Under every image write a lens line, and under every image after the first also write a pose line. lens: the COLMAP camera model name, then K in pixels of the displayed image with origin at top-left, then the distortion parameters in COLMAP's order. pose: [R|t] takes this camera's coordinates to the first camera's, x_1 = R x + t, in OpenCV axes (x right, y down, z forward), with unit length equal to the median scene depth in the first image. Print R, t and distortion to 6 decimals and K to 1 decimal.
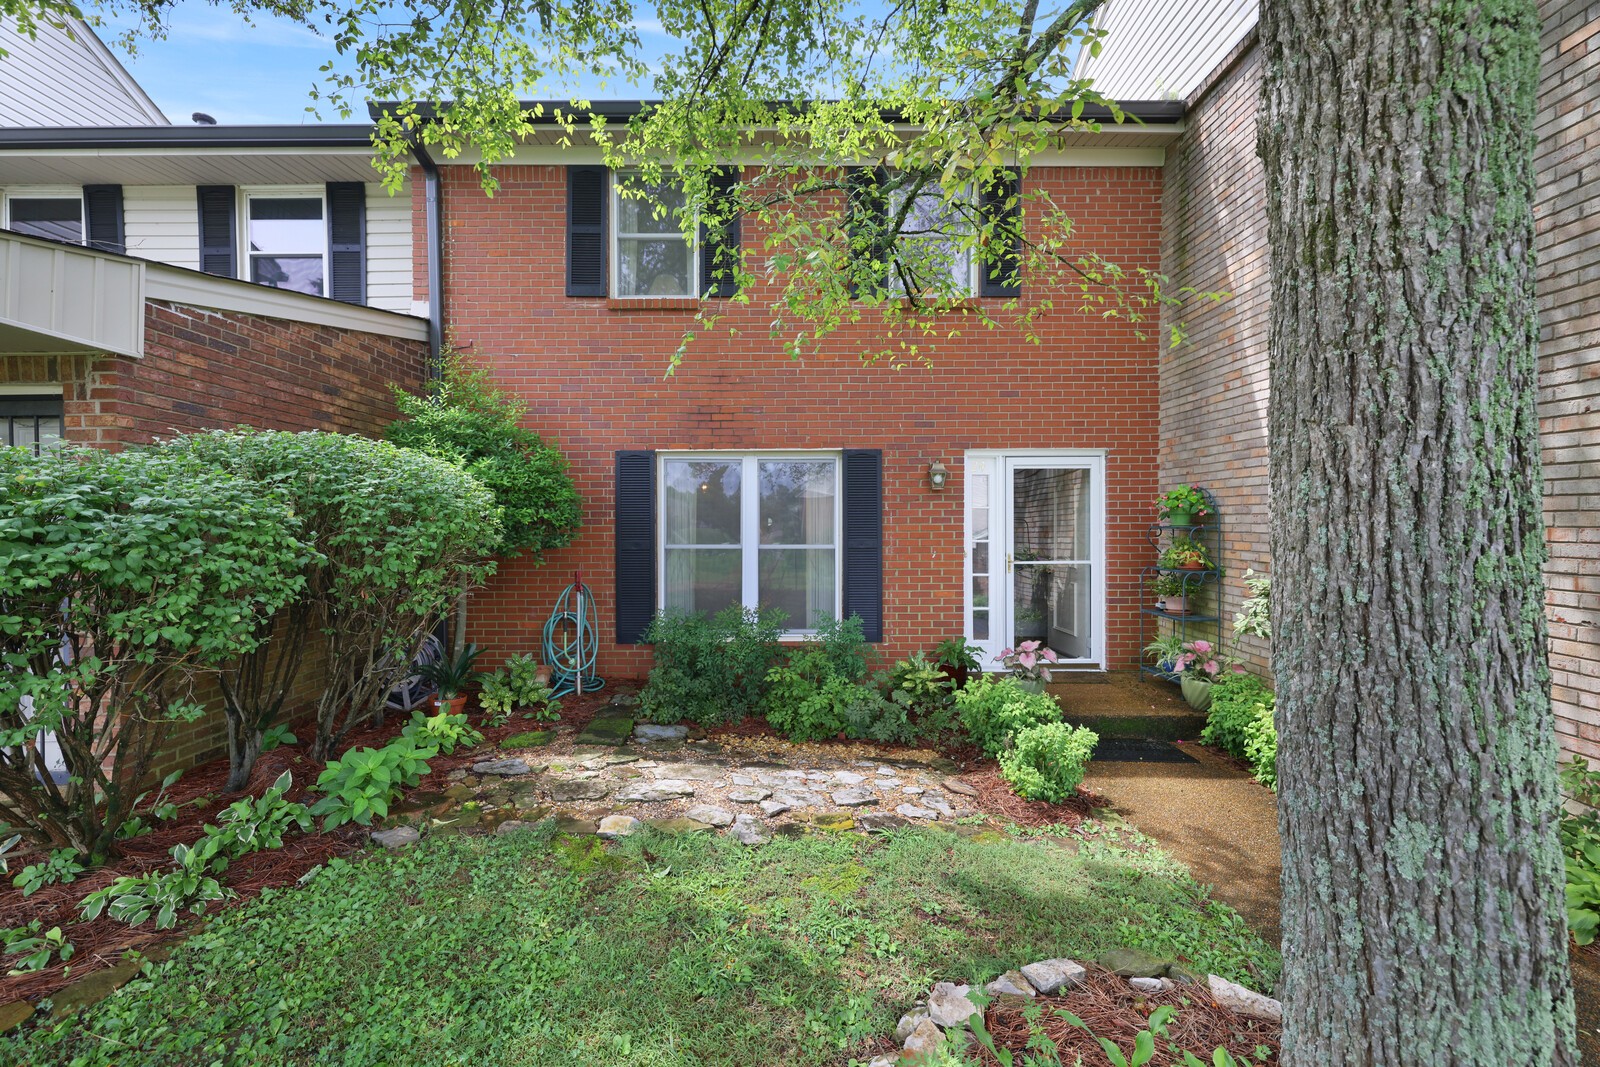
lens RADIAL K [[675.0, 0, 804.6], [0, 675.0, 539.2], [0, 0, 1]] dist [0.001729, 0.000057]
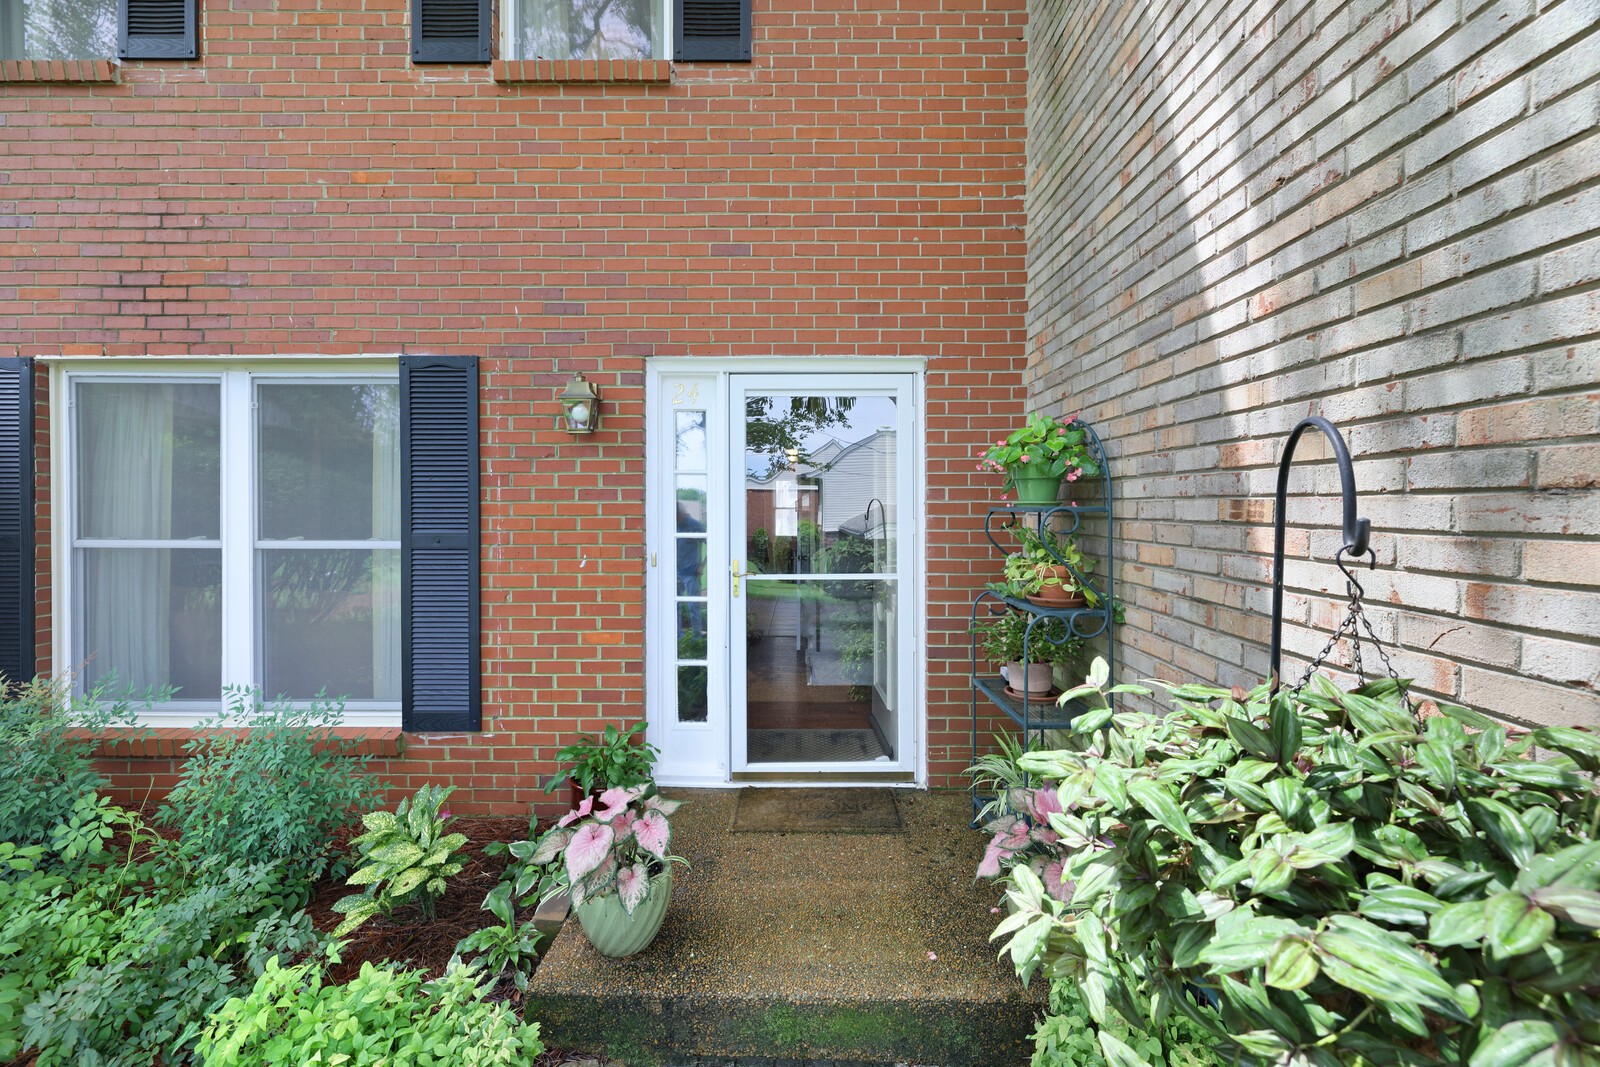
lens RADIAL K [[675.0, 0, 796.5], [0, 675.0, 518.4], [0, 0, 1]] dist [0.001729, 0.000057]
pose [[0.999792, 0.002681, -0.020216, 0.362941], [-0.002884, 0.999945, -0.010036, -0.005416], [0.020188, 0.010093, 0.999745, 0.487097]]
